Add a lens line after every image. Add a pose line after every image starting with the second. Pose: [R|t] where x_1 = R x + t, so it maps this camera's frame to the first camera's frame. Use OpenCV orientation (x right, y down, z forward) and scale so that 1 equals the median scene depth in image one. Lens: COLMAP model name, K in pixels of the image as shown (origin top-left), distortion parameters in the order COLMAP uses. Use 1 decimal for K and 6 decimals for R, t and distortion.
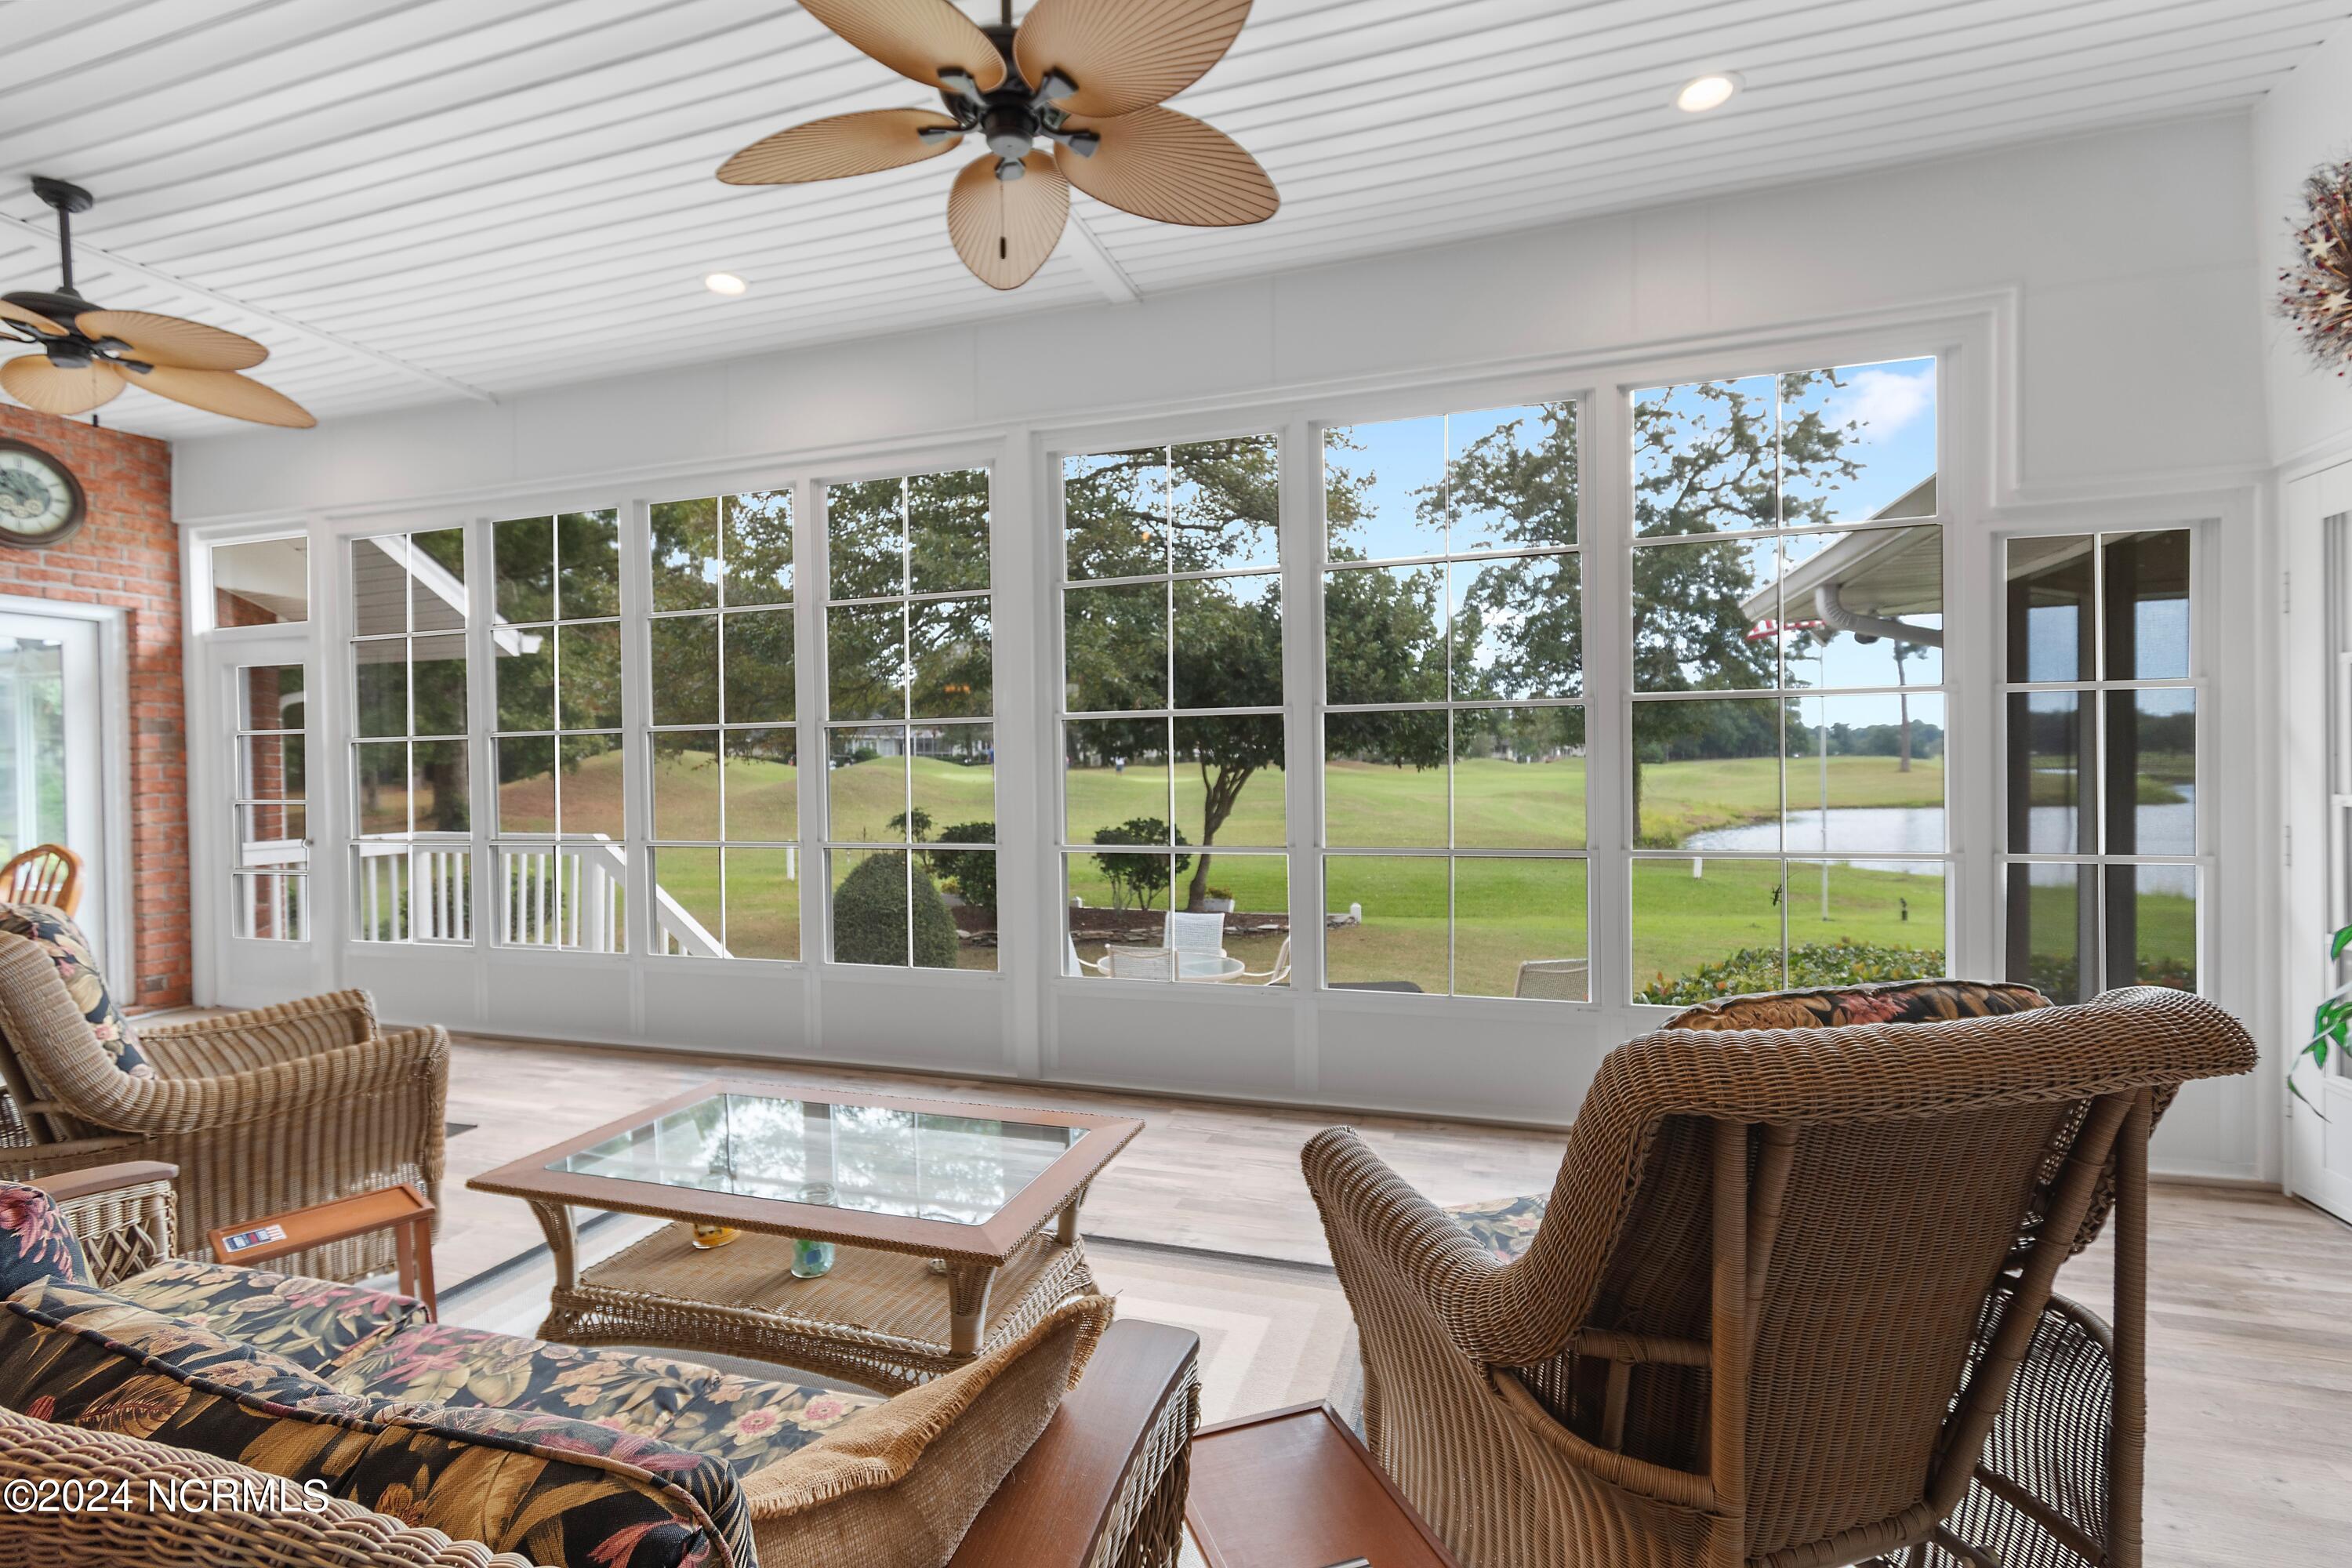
lens RADIAL K [[1050.1, 0, 1181.3], [0, 1050.1, 779.0], [0, 0, 1]] dist [0.002355, -0.000488]
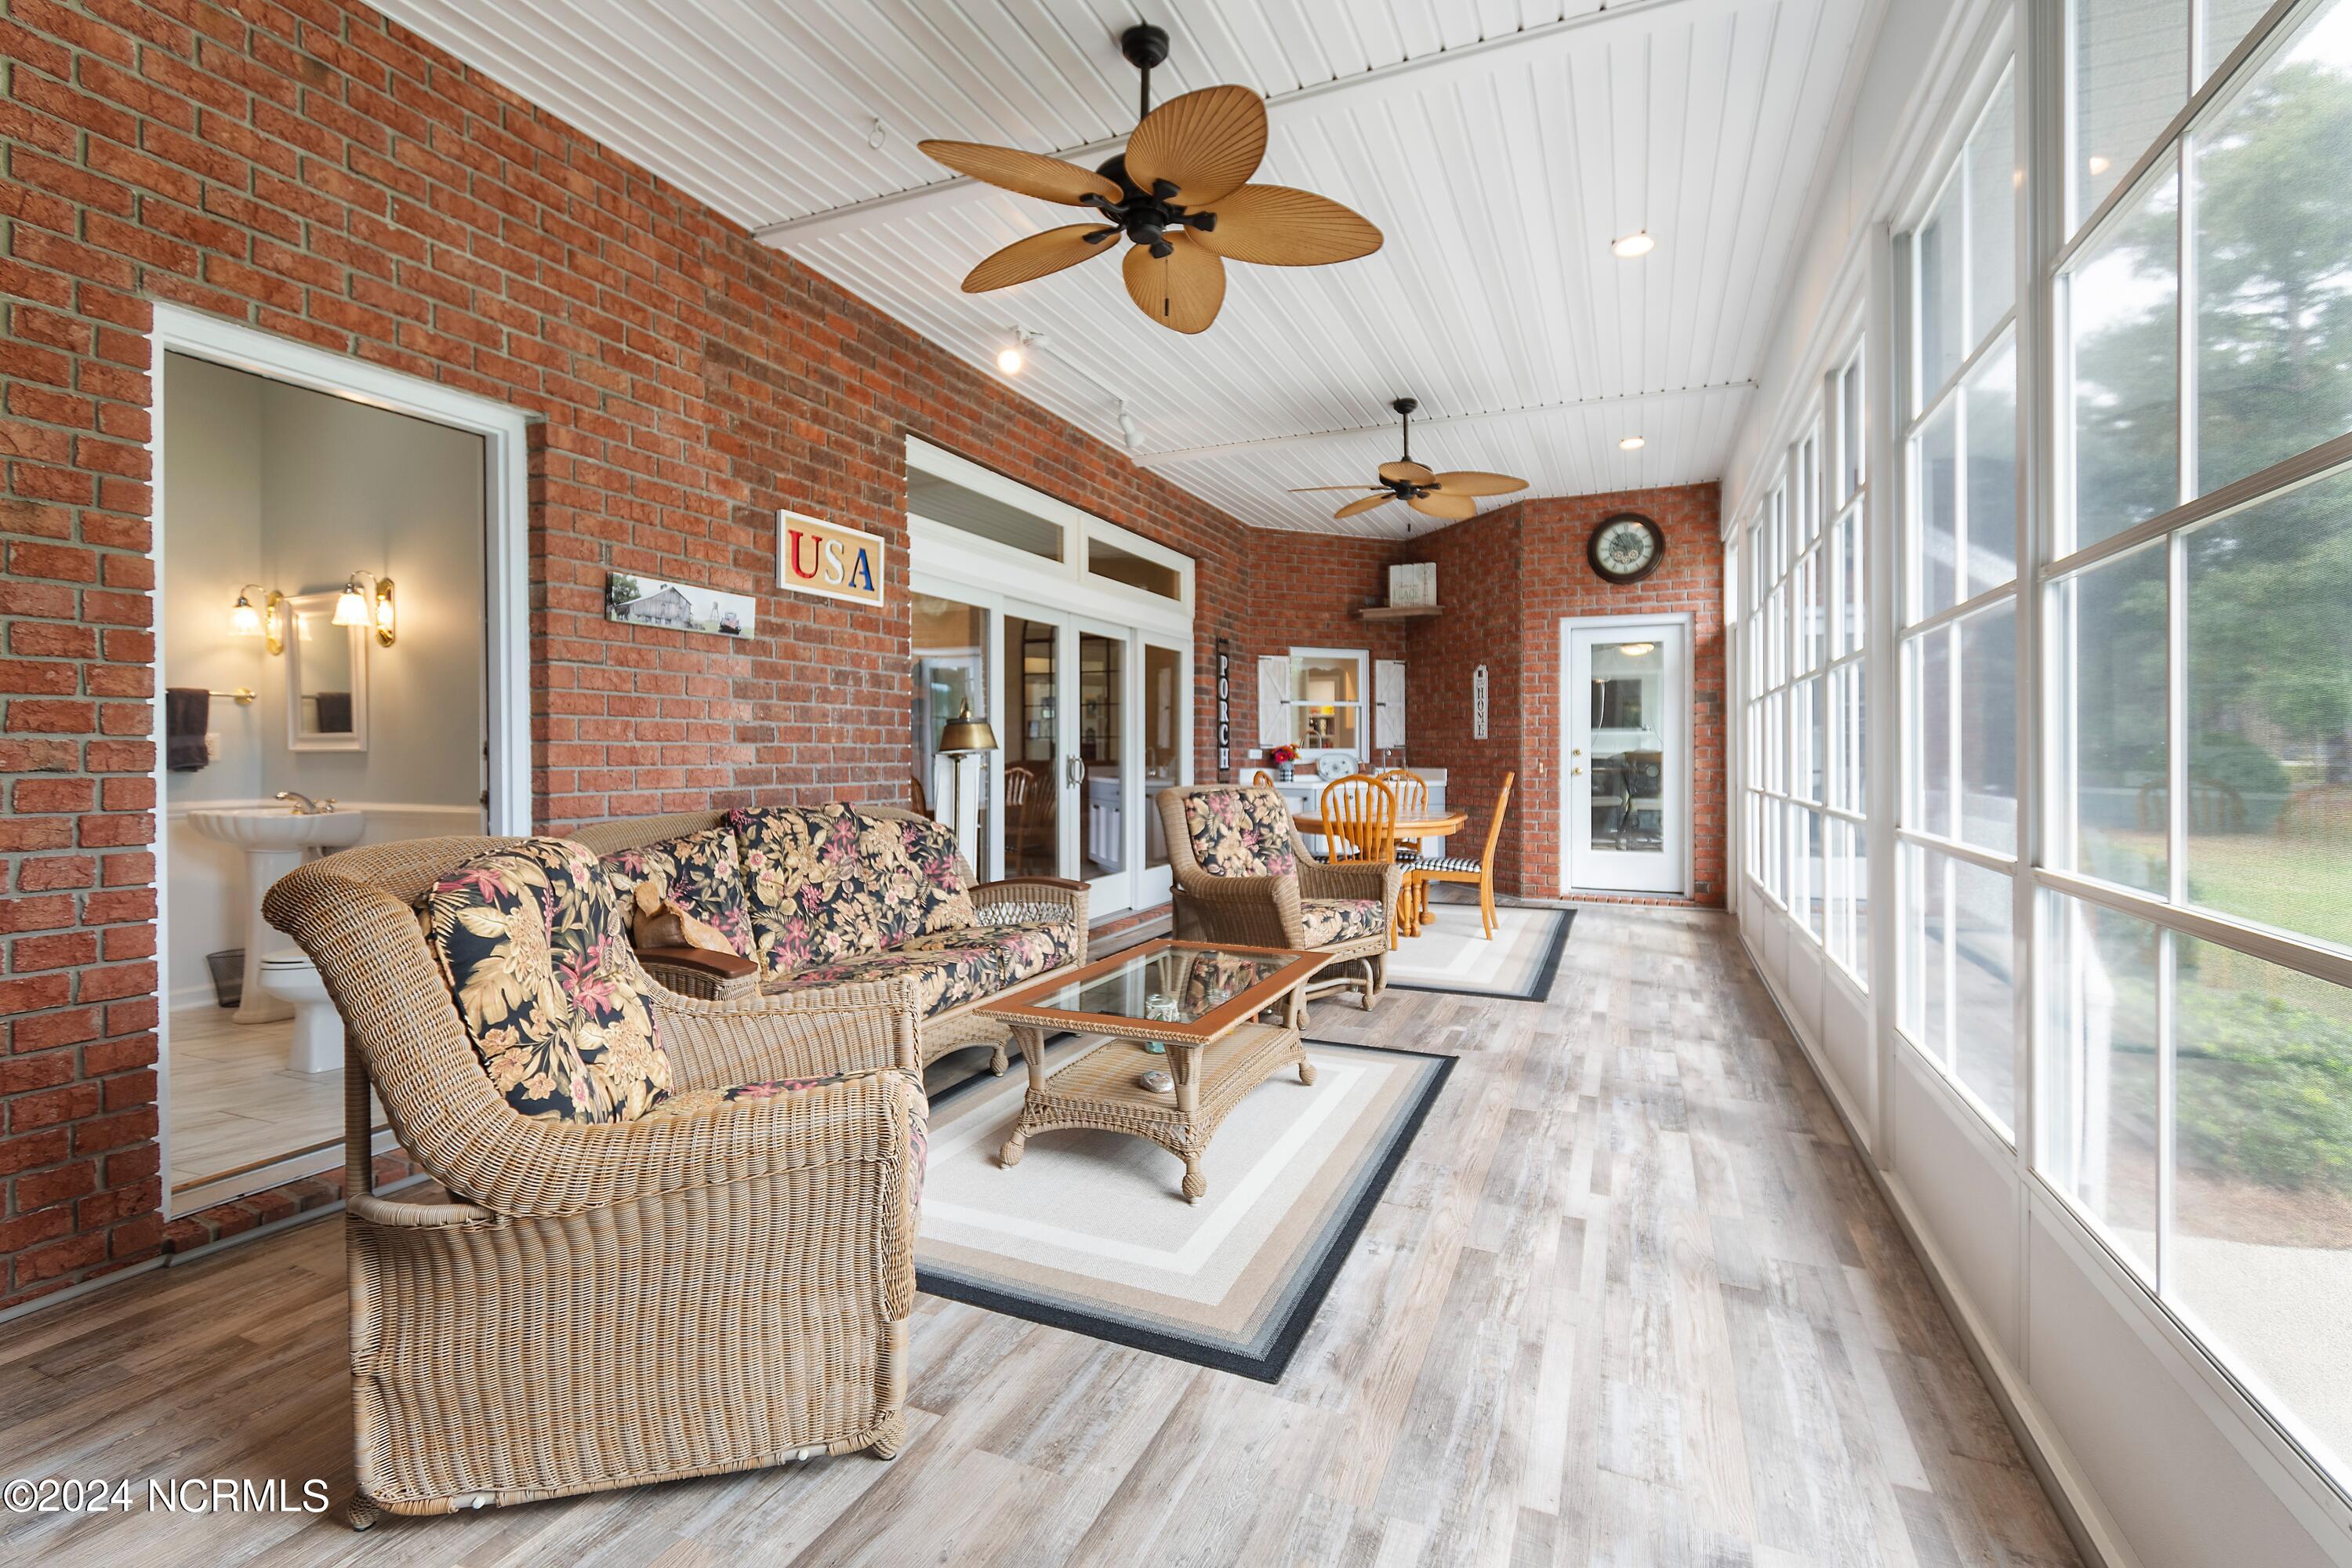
lens RADIAL K [[1050.1, 0, 1155.0], [0, 1050.1, 753.2], [0, 0, 1]] dist [0.002355, -0.000488]
pose [[-0.121665, 0.014934, -0.992459, 0.484682], [-0.008214, 0.999837, 0.016052, 0.007263], [0.992537, 0.010105, -0.121523, 0.501370]]
